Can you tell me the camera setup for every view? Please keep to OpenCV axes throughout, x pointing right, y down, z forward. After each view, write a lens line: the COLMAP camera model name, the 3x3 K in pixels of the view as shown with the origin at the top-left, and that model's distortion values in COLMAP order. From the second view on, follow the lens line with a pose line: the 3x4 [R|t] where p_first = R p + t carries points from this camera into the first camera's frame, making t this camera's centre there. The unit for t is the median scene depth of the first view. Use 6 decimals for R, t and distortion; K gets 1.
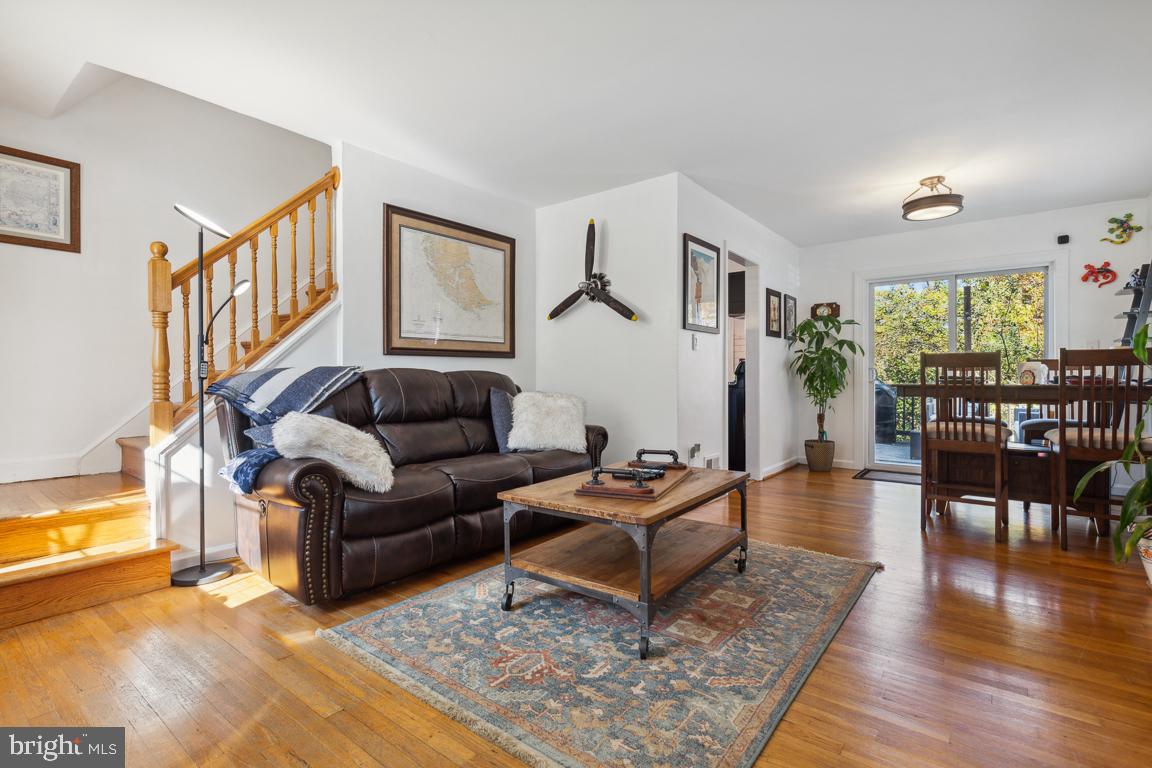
lens RADIAL K [[539.2, 0, 577.5], [0, 539.2, 377.5], [0, 0, 1]] dist [0.003809, 0.000398]
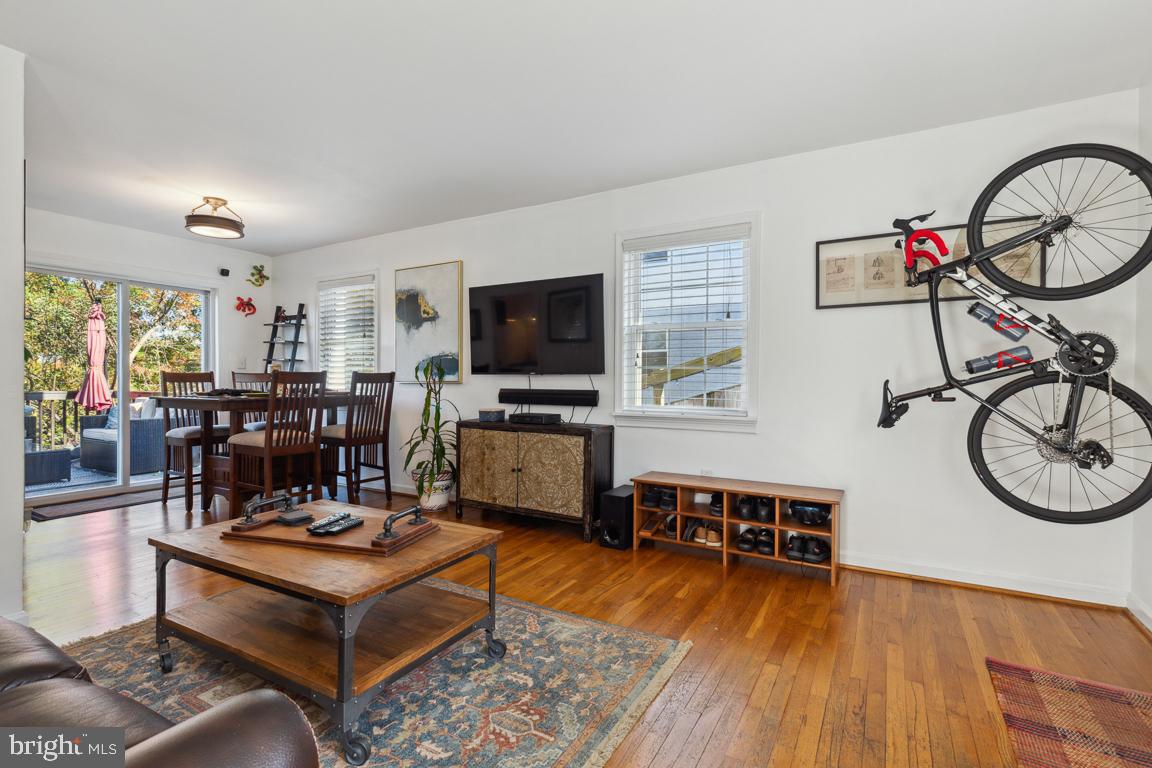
lens RADIAL K [[537.6, 0, 570.6], [0, 537.6, 379.1], [0, 0, 1]] dist [0.010926, 0.000104]
pose [[-0.131999, -0.004373, 0.991240, -0.788000], [-0.007994, 0.999962, 0.003347, -0.054524], [-0.991218, -0.007482, -0.132029, 0.776759]]
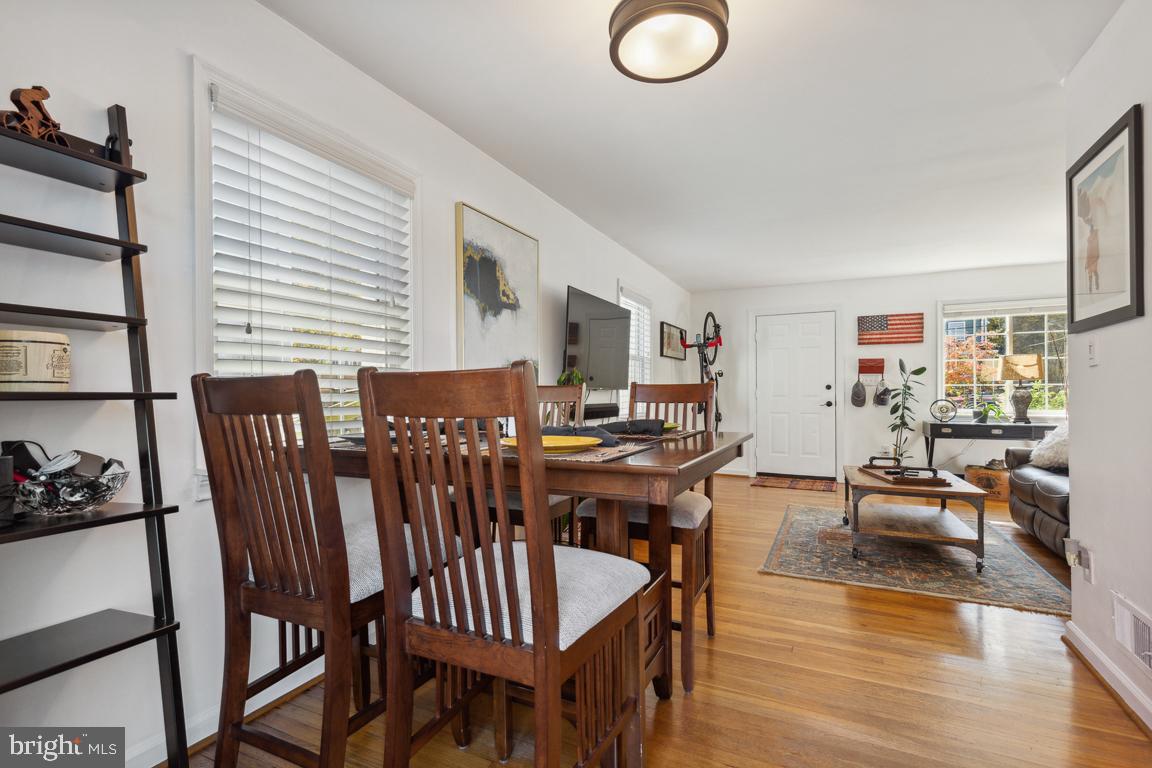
lens RADIAL K [[540.4, 0, 576.9], [0, 540.4, 394.1], [0, 0, 1]] dist [0.005948, 0.000460]
pose [[-0.977292, 0.003517, -0.211869, 1.385101], [0.004545, 0.999980, -0.004367, -0.039904], [0.211850, -0.005231, -0.977288, 2.389627]]
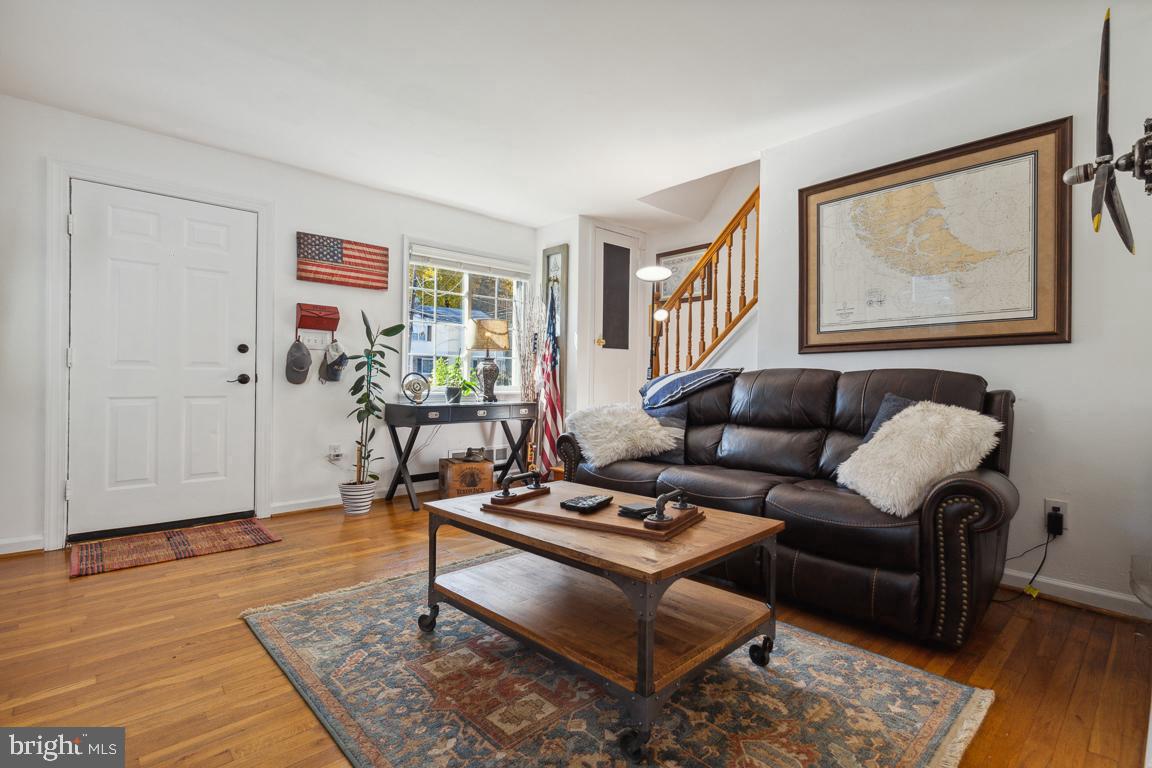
lens RADIAL K [[539.2, 0, 577.5], [0, 539.2, 377.5], [0, 0, 1]] dist [0.003809, 0.000398]
pose [[-0.150268, -0.003638, -0.988639, 0.907517], [-0.001676, 0.999993, -0.003426, 0.002799], [0.988644, 0.001142, -0.150273, 1.139827]]
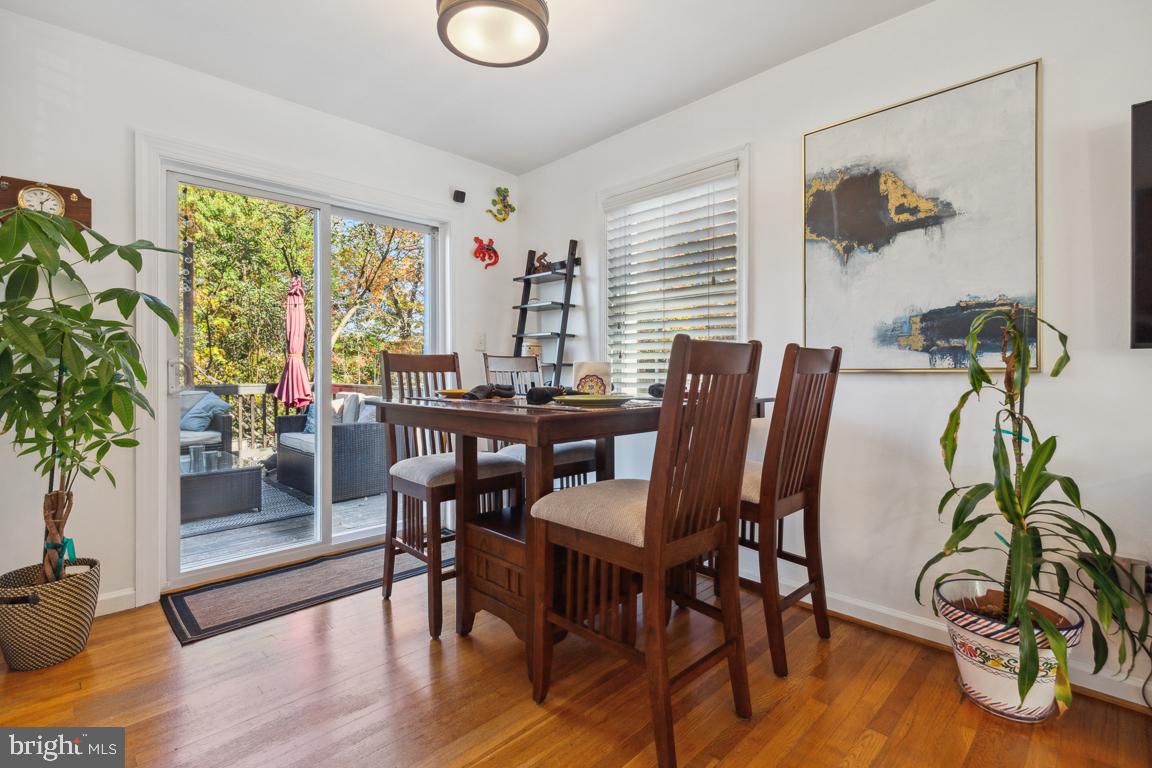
lens RADIAL K [[542.2, 0, 575.6], [0, 542.2, 369.6], [0, 0, 1]] dist [0.018980, 0.000164]
pose [[0.125811, -0.004417, 0.992044, 0.327024], [-0.003611, 0.999981, 0.004910, -0.036080], [-0.992048, -0.004200, 0.125793, 1.467107]]
